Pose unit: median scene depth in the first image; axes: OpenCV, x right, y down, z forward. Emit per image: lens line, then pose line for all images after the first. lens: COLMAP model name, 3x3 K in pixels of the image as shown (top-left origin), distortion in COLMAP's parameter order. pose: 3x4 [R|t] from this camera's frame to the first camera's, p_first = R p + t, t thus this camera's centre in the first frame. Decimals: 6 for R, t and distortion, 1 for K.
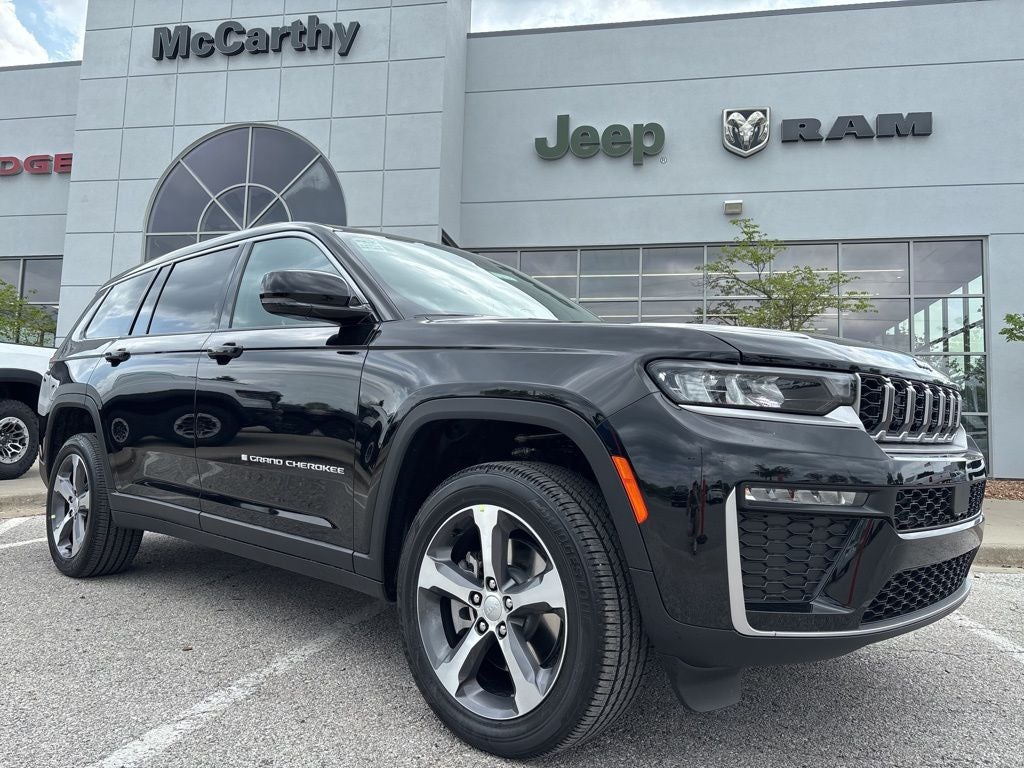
lens RADIAL K [[774.2, 0, 509.9], [0, 774.2, 379.9], [0, 0, 1]] dist [0.040556, -0.047007]
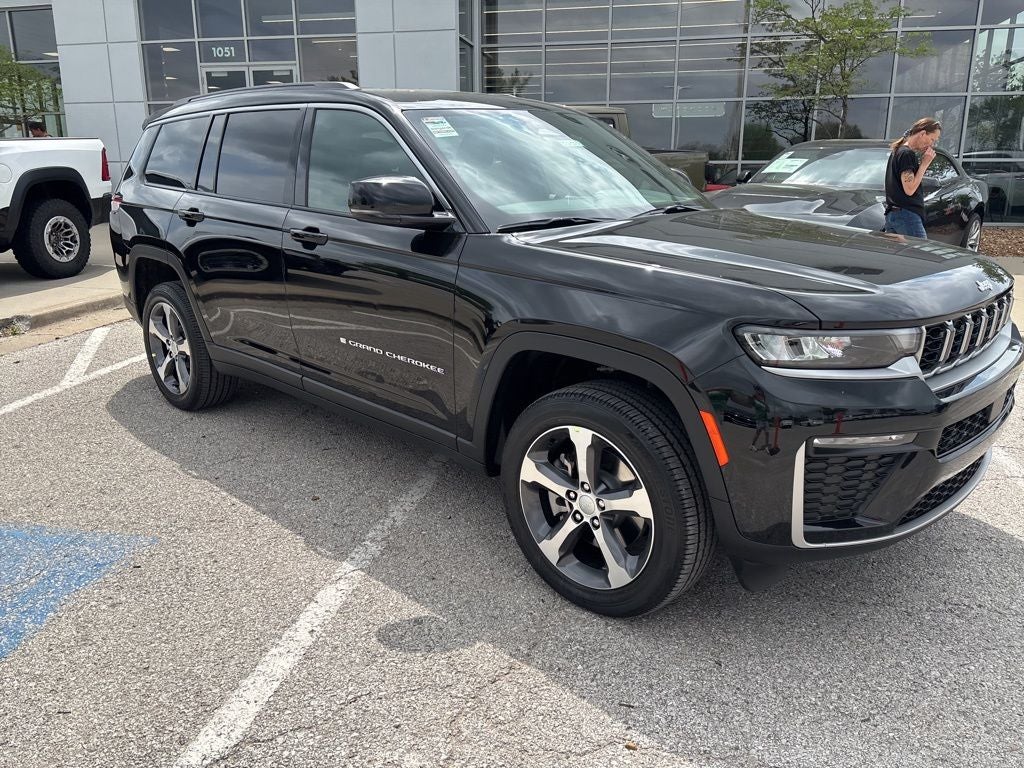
lens RADIAL K [[767.4, 0, 512.0], [0, 767.4, 384.0], [0, 0, 1]] dist [0.042069, -0.004920]
pose [[0.999420, -0.021509, -0.026415, -0.102118], [0.029187, 0.940530, 0.338453, -0.292007], [0.017565, -0.339028, 0.940612, -0.071816]]
